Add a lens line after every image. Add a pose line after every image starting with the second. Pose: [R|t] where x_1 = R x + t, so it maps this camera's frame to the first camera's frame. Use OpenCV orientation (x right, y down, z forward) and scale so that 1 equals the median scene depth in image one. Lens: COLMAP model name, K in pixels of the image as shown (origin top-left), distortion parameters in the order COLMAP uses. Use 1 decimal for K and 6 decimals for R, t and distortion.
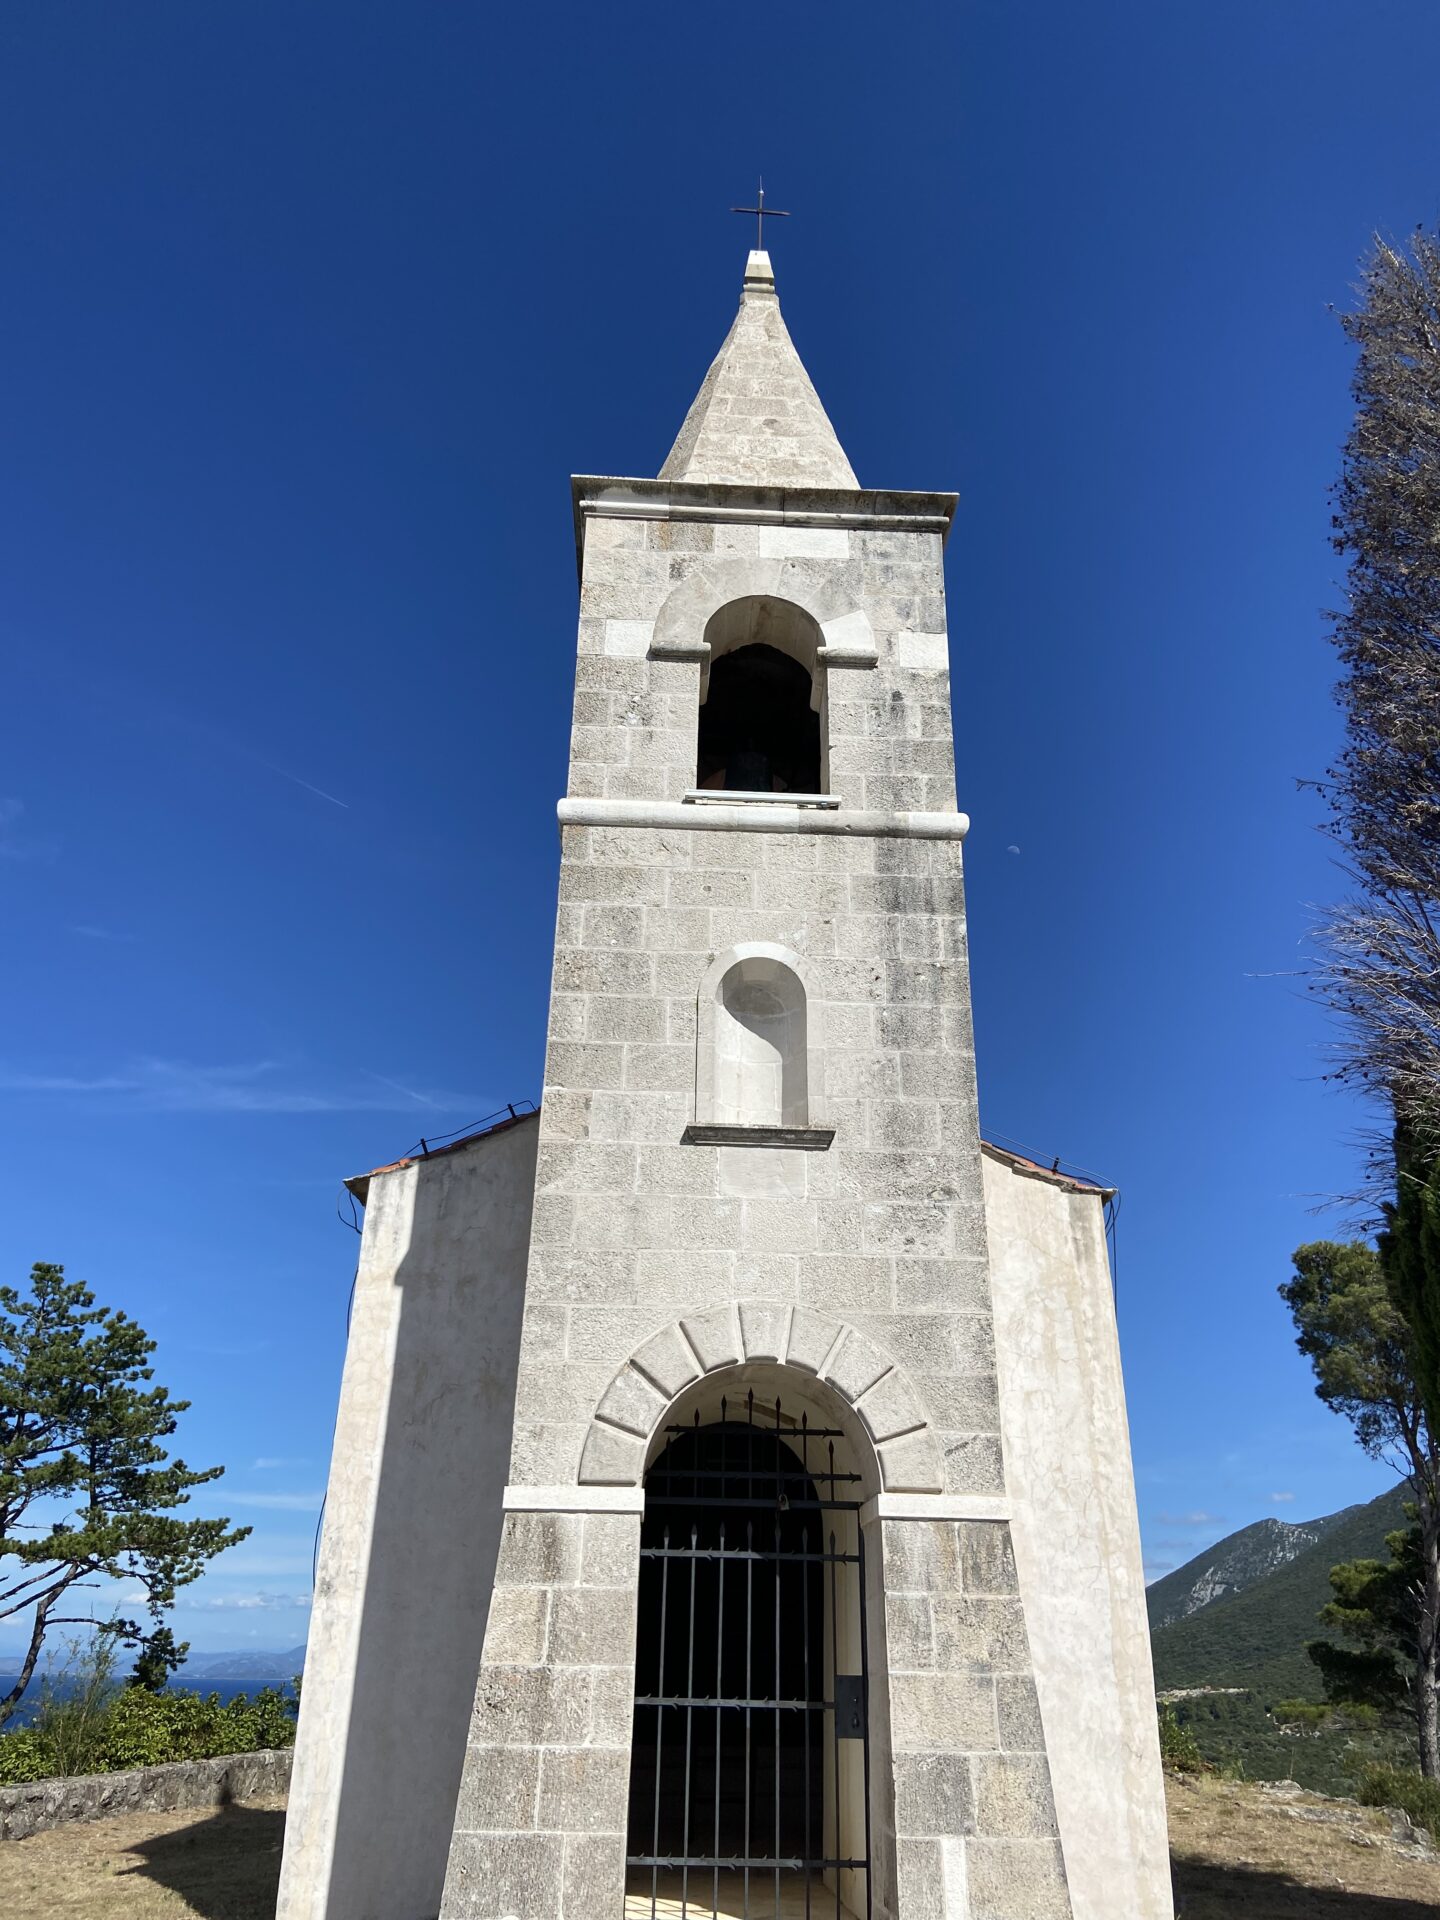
lens RADIAL K [[1445.6, 0, 735.3], [0, 1445.6, 908.4], [0, 0, 1]] dist [0.035455, -0.058911]
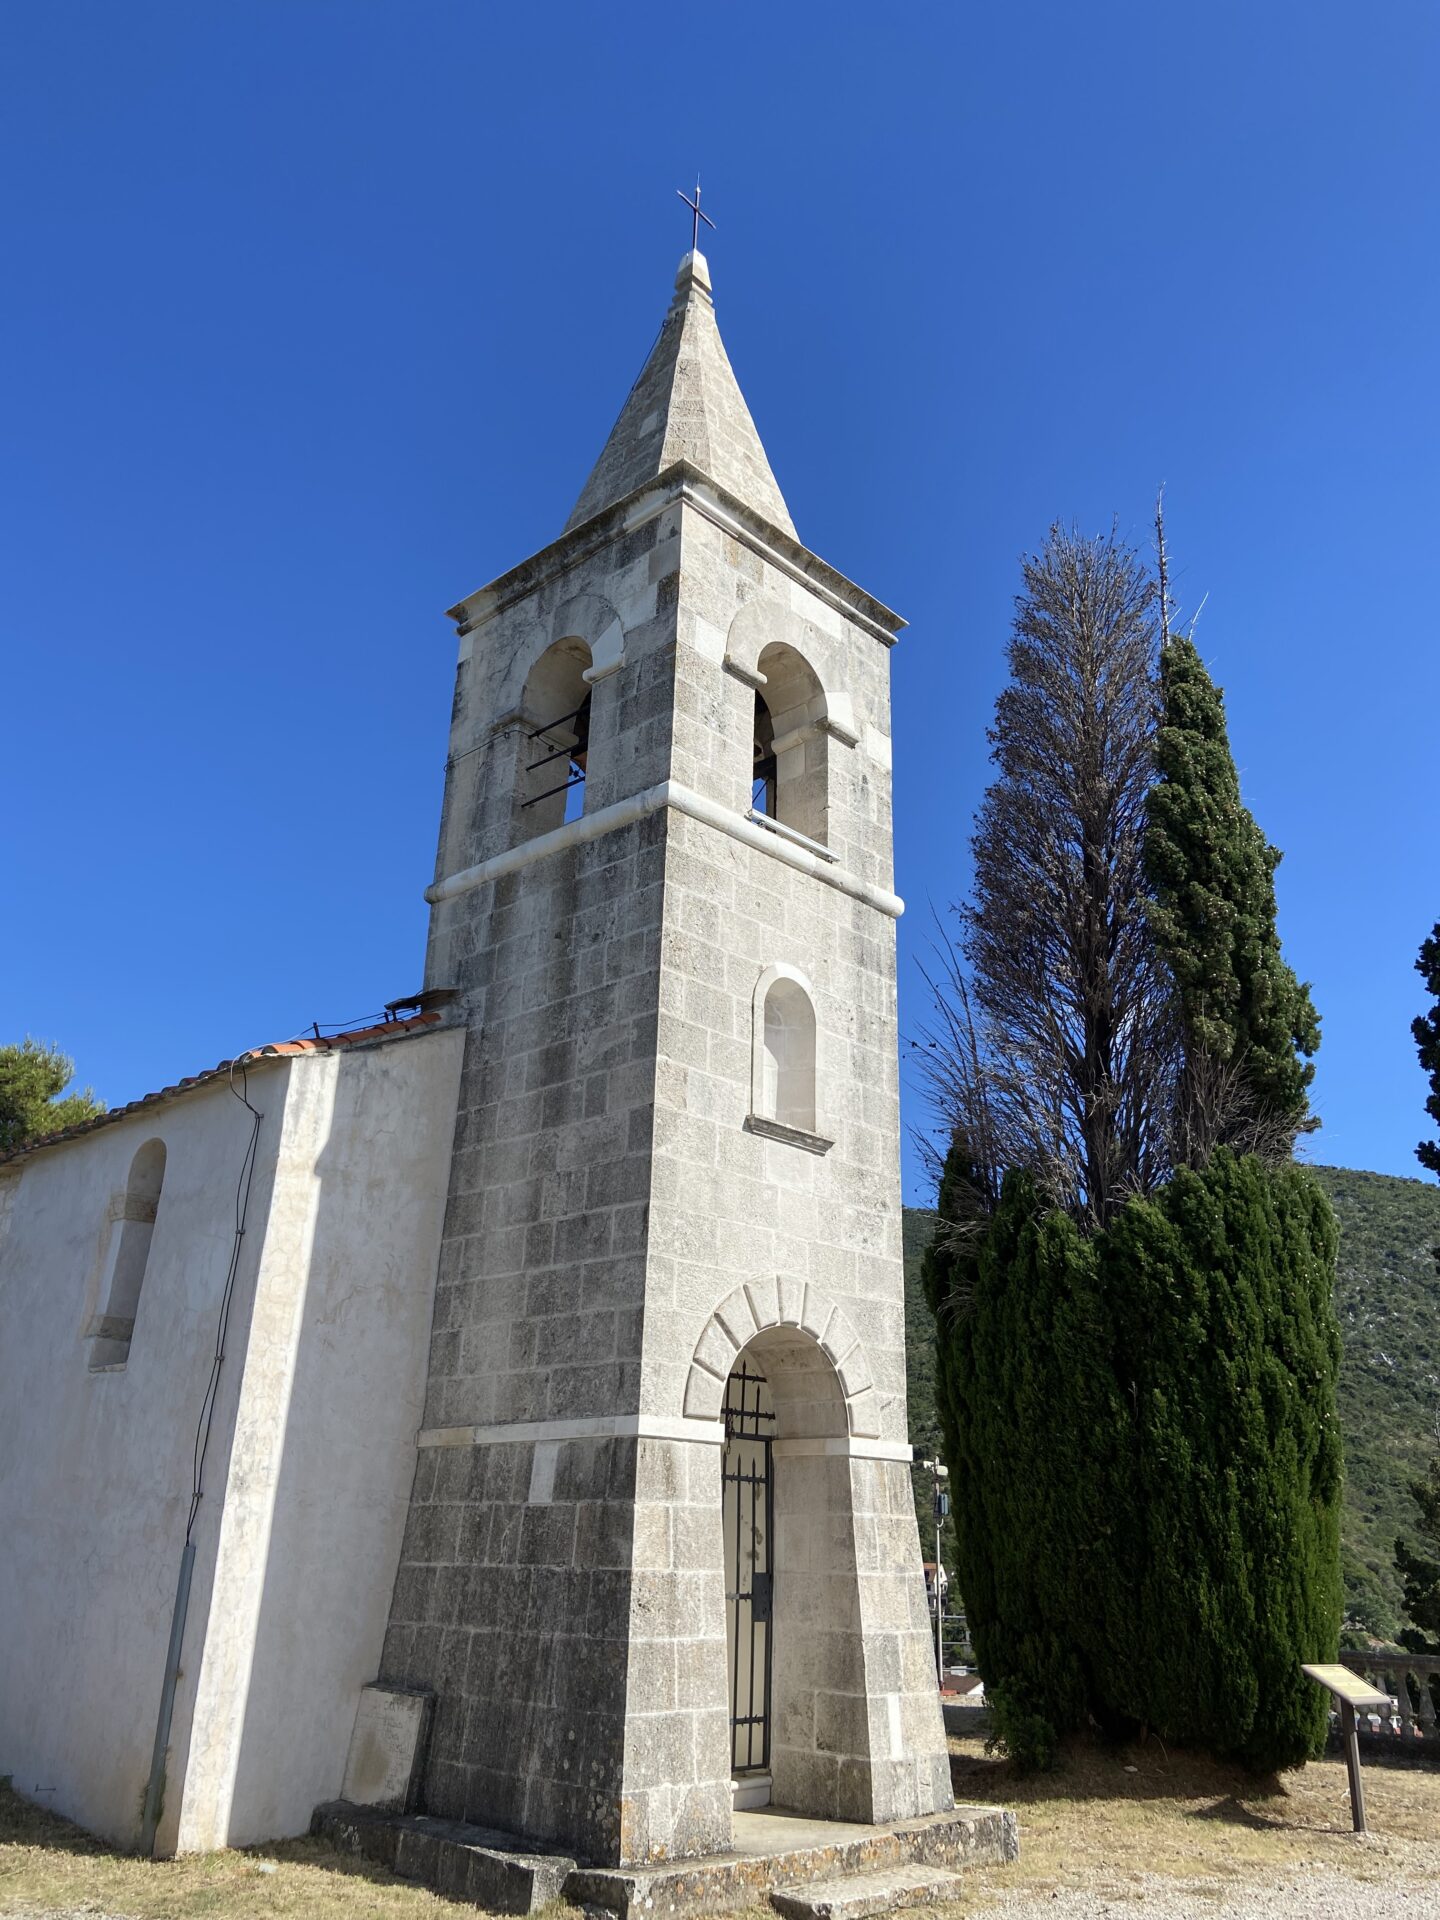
lens RADIAL K [[1445.6, 0, 729.7], [0, 1445.6, 905.1], [0, 0, 1]] dist [0.035455, -0.058911]
pose [[0.719091, 0.282802, 0.634769, -0.742260], [-0.334355, 0.941567, -0.040716, 0.039788], [-0.609192, -0.182960, 0.771629, 0.132606]]
